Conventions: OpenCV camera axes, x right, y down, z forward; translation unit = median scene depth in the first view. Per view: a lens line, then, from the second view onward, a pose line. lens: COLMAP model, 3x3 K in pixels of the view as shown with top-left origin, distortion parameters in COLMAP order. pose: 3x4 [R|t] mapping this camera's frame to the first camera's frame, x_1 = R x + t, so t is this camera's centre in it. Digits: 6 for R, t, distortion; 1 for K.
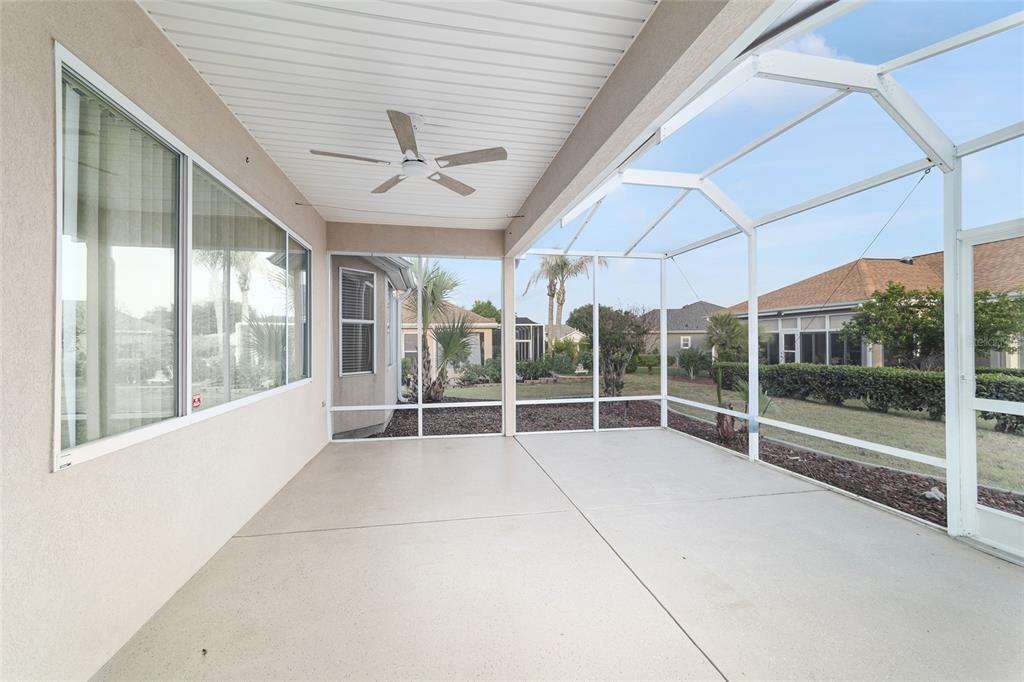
lens RADIAL K [[391.3, 0, 511.5], [0, 391.3, 338.2], [0, 0, 1]] dist [-0.011576, 0.005511]
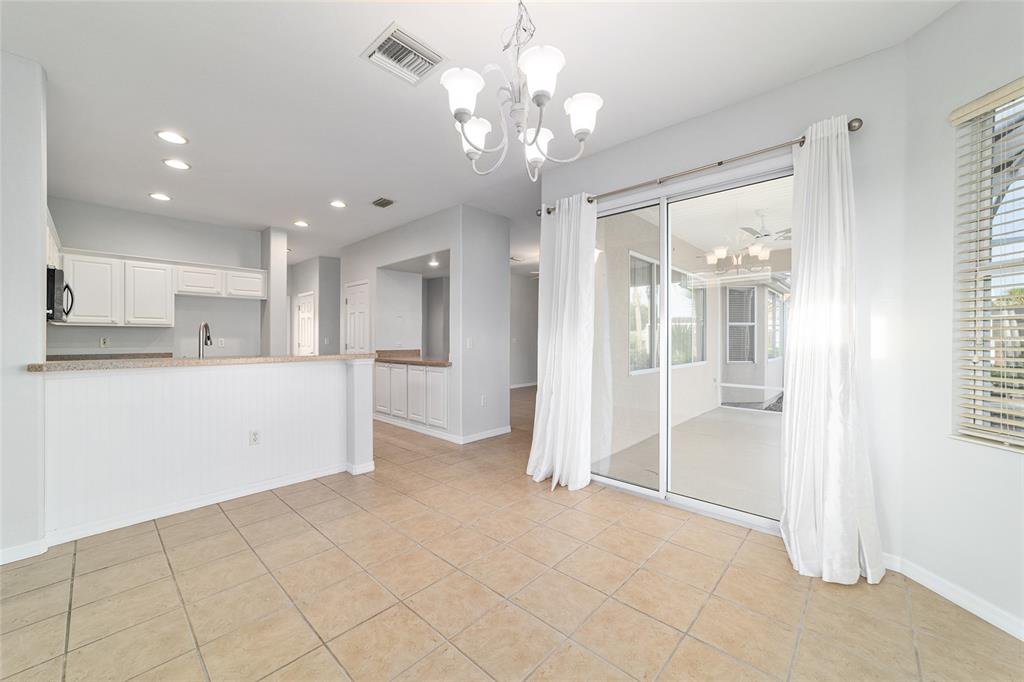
lens RADIAL K [[391.3, 0, 510.1], [0, 391.3, 339.1], [0, 0, 1]] dist [-0.011576, 0.005511]
pose [[0.581119, 0.002557, -0.813815, 0.224308], [0.003146, 0.999981, 0.005388, 0.000161], [0.813813, -0.005691, 0.581099, -0.409441]]
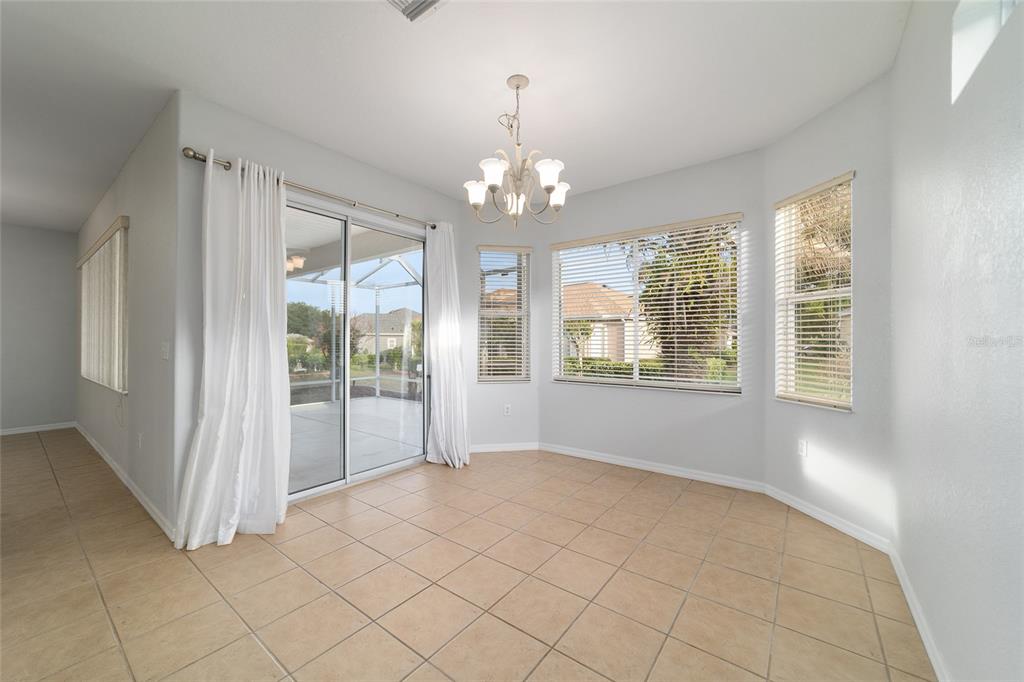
lens RADIAL K [[391.3, 0, 511.7], [0, 391.3, 342.7], [0, 0, 1]] dist [-0.011576, 0.005511]
pose [[0.754000, -0.002076, 0.656871, -0.234763], [-0.003375, 0.999970, 0.007035, -0.001130], [-0.656866, -0.007521, 0.753970, -0.533121]]
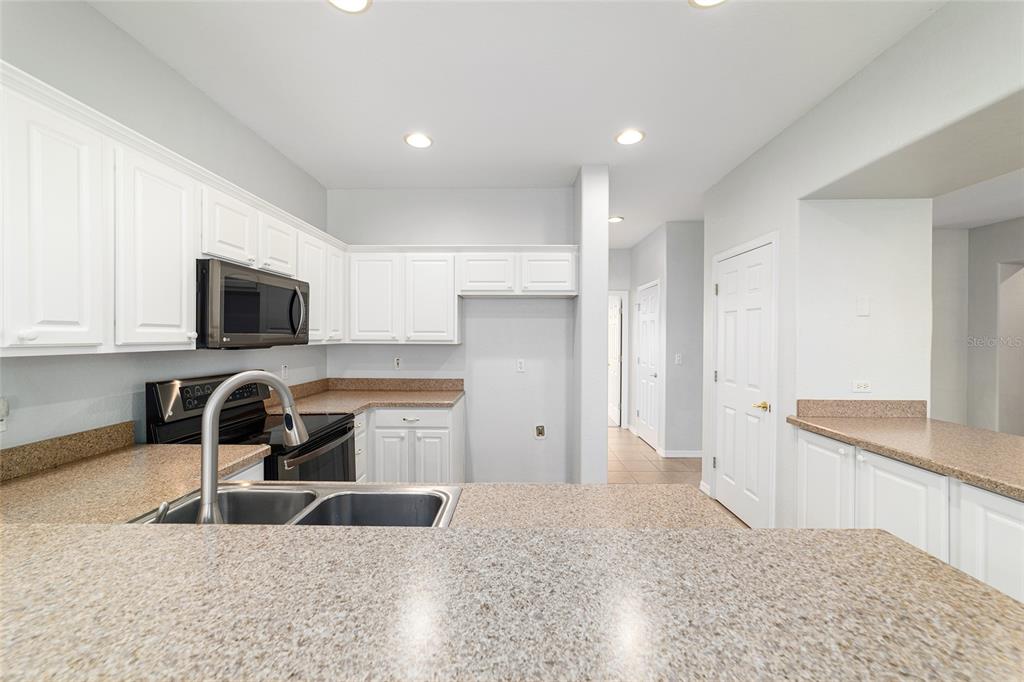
lens RADIAL K [[391.3, 0, 507.9], [0, 391.3, 336.8], [0, 0, 1]] dist [-0.011576, 0.005511]
pose [[-0.223615, 0.000810, -0.974677, -0.292621], [0.001746, 0.999998, 0.000430, -0.031700], [0.974676, -0.001606, -0.223617, -0.318378]]
